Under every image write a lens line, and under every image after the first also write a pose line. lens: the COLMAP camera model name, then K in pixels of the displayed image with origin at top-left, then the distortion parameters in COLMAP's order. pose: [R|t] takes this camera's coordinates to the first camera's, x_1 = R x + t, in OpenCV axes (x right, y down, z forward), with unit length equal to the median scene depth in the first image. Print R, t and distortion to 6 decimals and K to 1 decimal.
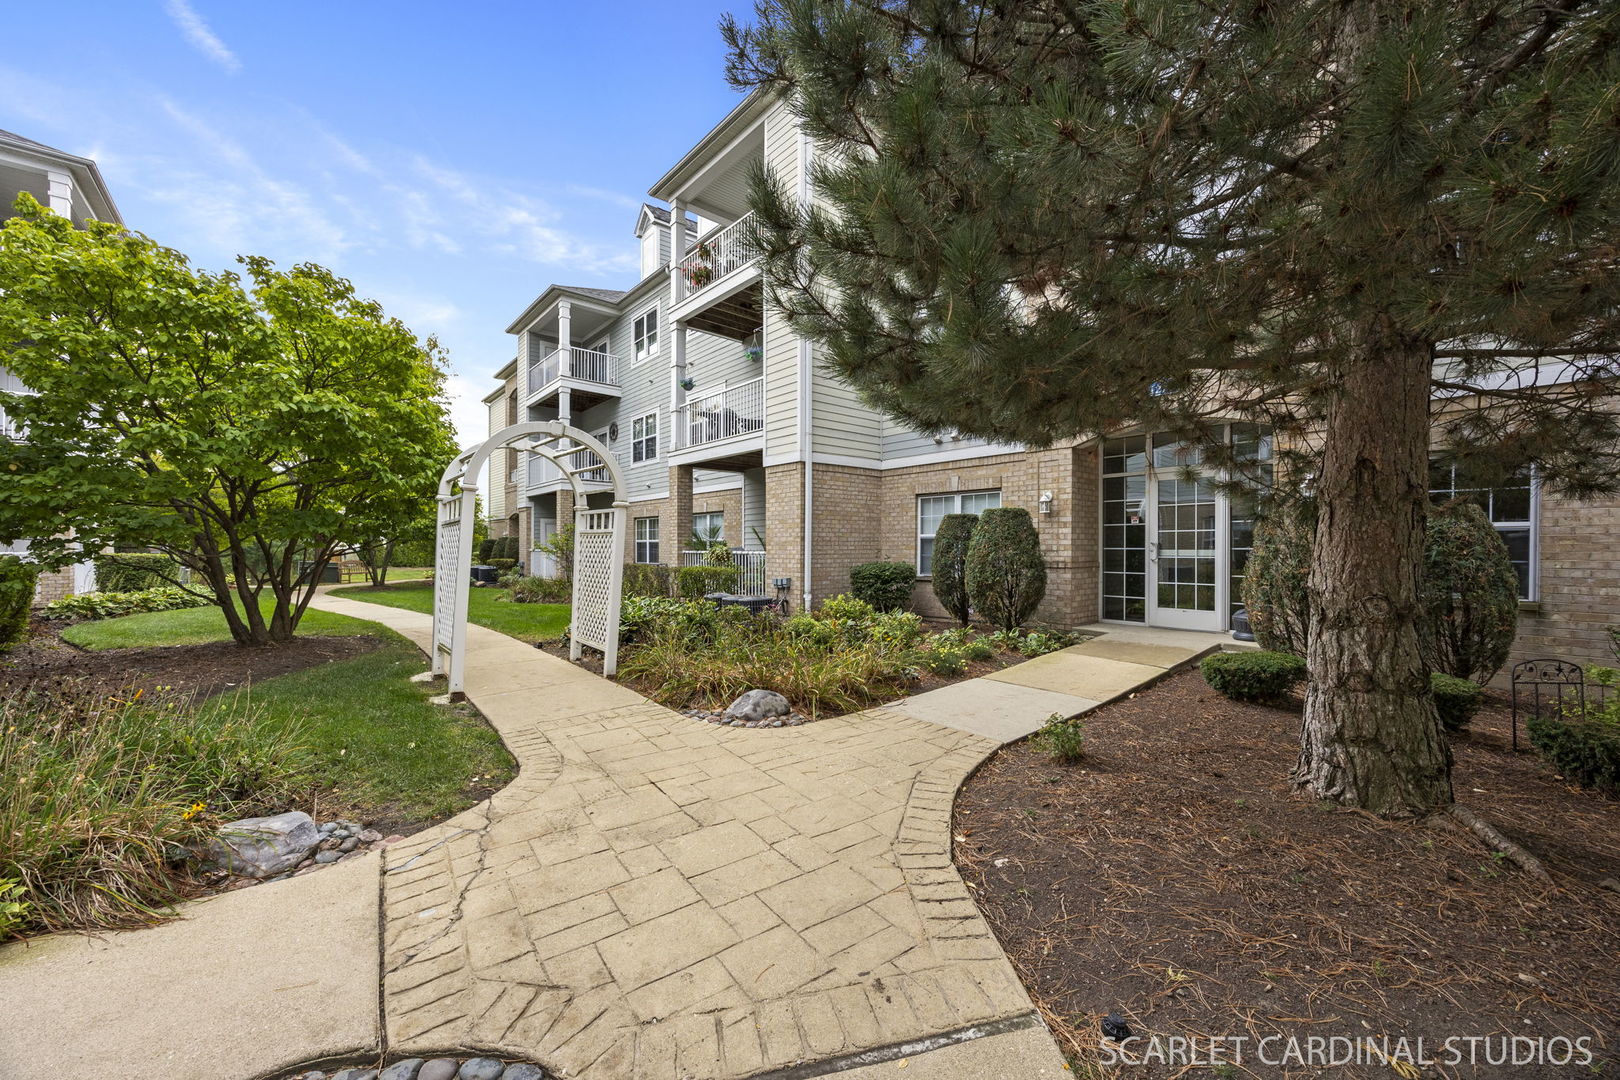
lens RADIAL K [[630.8, 0, 808.9], [0, 630.8, 543.0], [0, 0, 1]] dist [0.001249, -0.000023]
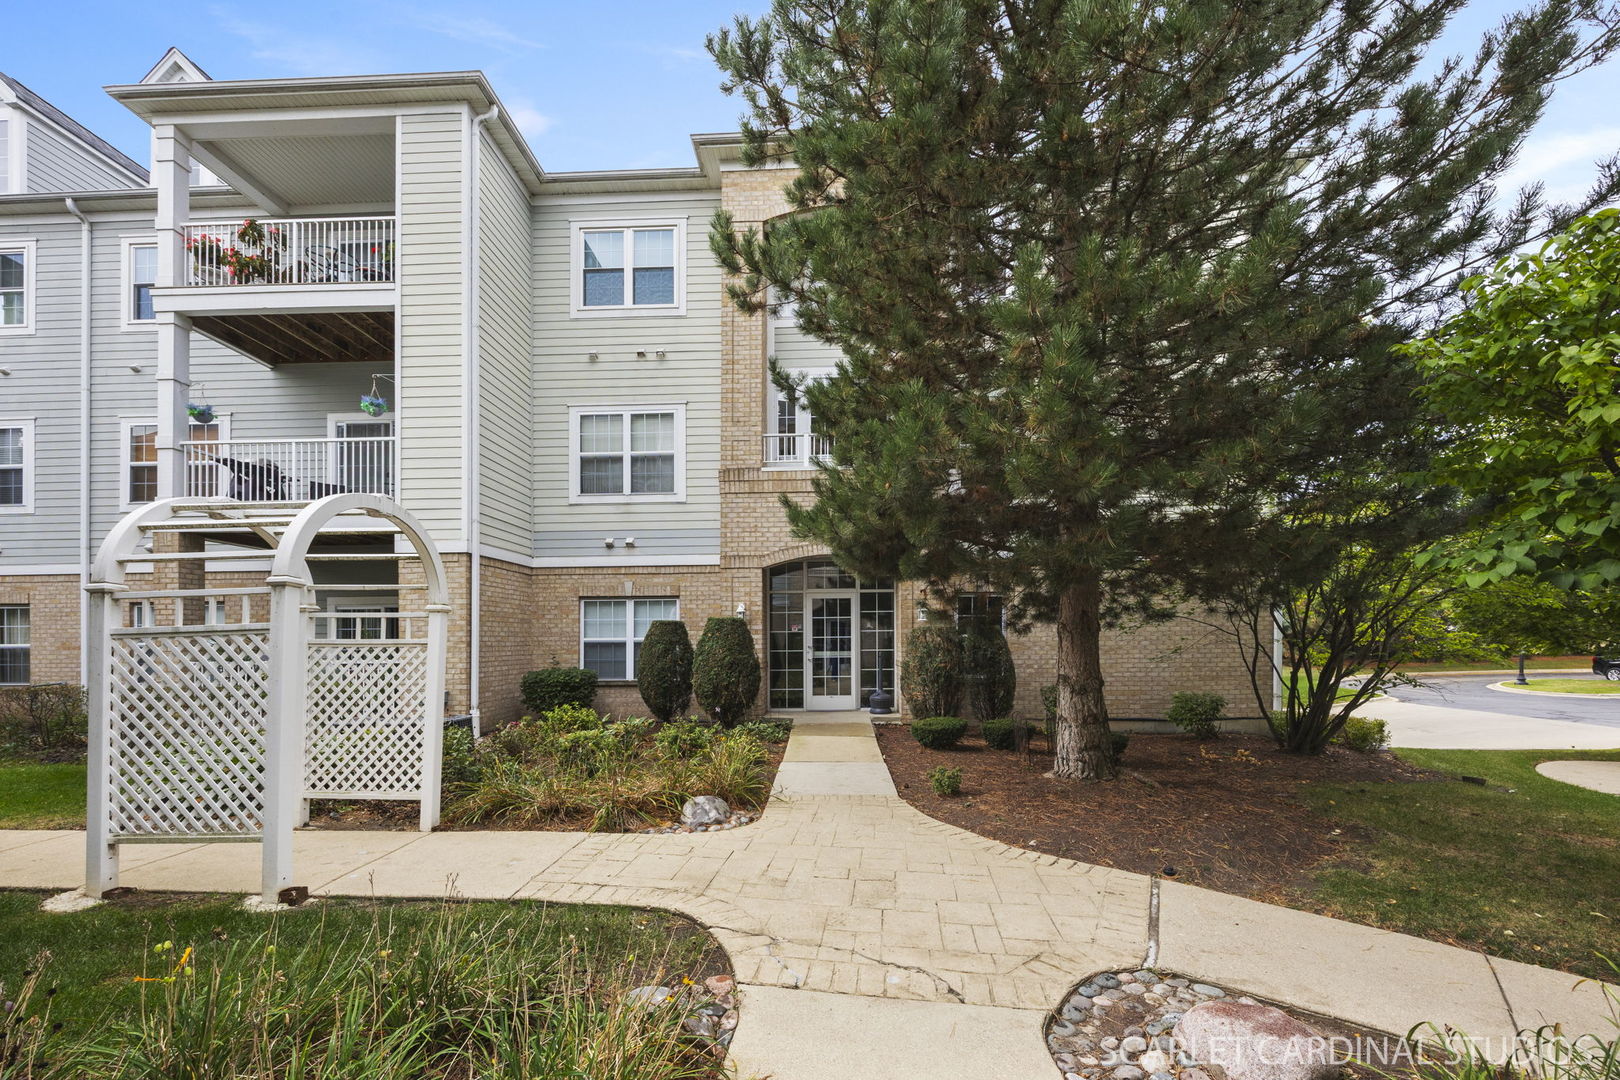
lens RADIAL K [[672.5, 0, 803.7], [0, 672.5, 633.9], [0, 0, 1]] dist [0.000159, -0.000050]
pose [[0.669748, 0.001187, 0.742588, -0.480212], [0.003653, 0.999981, -0.004892, -0.018149], [-0.742580, 0.005989, 0.669731, 0.077104]]
